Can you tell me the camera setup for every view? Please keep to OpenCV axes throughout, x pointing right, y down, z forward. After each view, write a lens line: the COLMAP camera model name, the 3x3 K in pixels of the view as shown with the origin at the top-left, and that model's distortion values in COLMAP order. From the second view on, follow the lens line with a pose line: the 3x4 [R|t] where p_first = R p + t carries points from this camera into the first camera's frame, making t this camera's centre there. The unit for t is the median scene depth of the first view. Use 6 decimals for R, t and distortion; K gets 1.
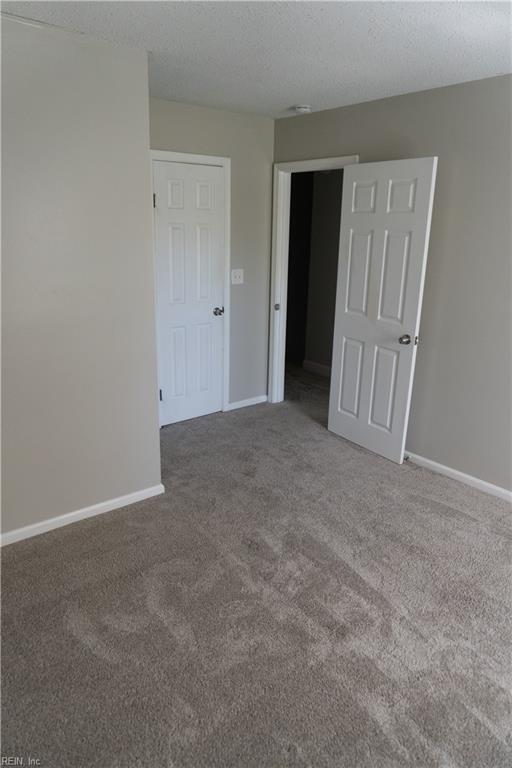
lens RADIAL K [[512.6, 0, 256.0], [0, 512.6, 384.0], [0, 0, 1]] dist [-0.022142, -0.005241]
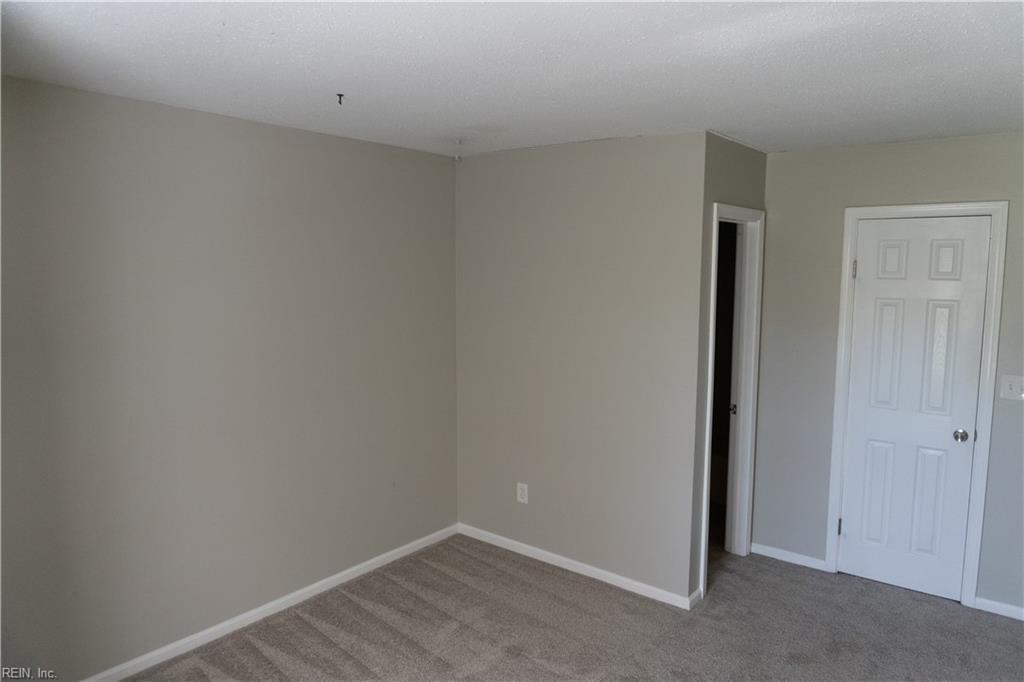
lens RADIAL K [[683.5, 0, 517.7], [0, 683.5, 339.3], [0, 0, 1]] dist [-0.022142, -0.005241]
pose [[0.234052, 0.084405, -0.968553, 0.629191], [-0.297095, 0.954780, 0.011411, -0.109229], [0.925718, 0.285082, 0.248544, 0.280575]]
